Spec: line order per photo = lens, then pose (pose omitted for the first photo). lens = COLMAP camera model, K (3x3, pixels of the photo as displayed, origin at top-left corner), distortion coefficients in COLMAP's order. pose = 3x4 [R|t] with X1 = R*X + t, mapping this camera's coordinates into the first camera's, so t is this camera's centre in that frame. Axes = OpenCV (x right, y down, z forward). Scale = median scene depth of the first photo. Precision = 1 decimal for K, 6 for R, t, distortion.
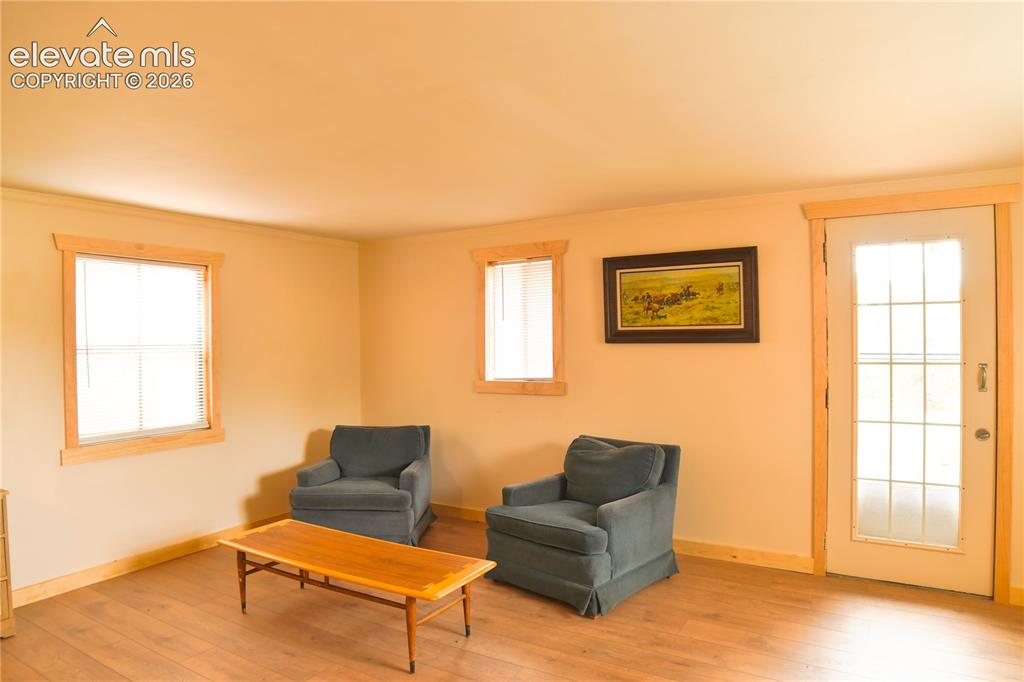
lens RADIAL K [[638.4, 0, 512.0], [0, 638.4, 341.0], [0, 0, 1]] dist [-0.127615, 0.060870]
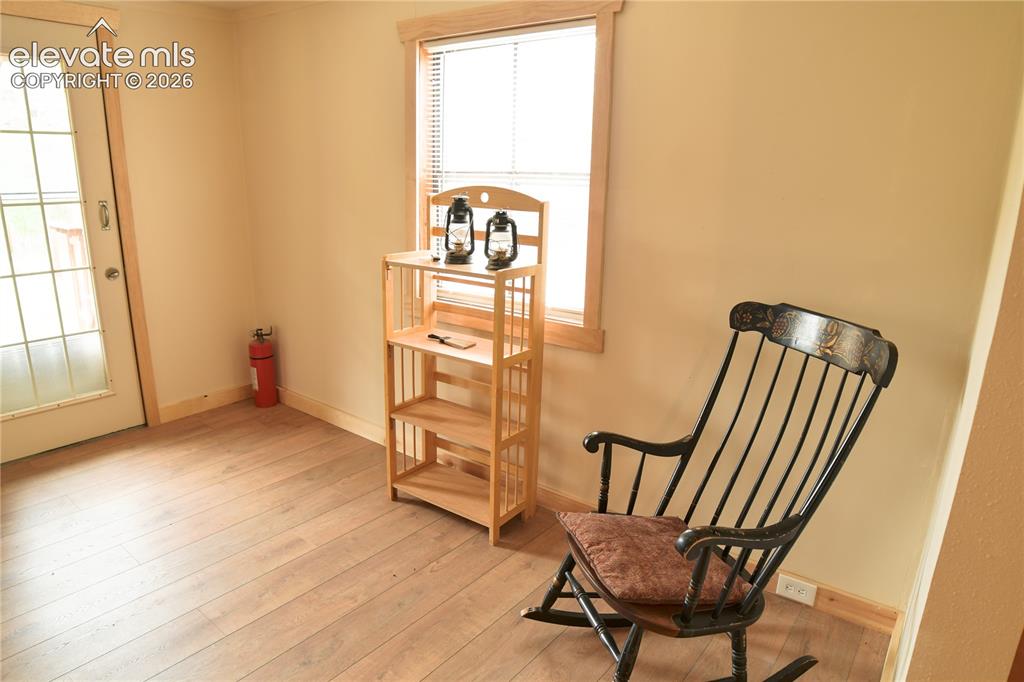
lens RADIAL K [[638.4, 0, 512.0], [0, 638.4, 341.0], [0, 0, 1]] dist [-0.127615, 0.060870]
pose [[0.130654, -0.247915, 0.959931, -0.121551], [-0.010443, 0.967833, 0.251378, 0.003496], [-0.991373, -0.042868, 0.123863, 0.216564]]
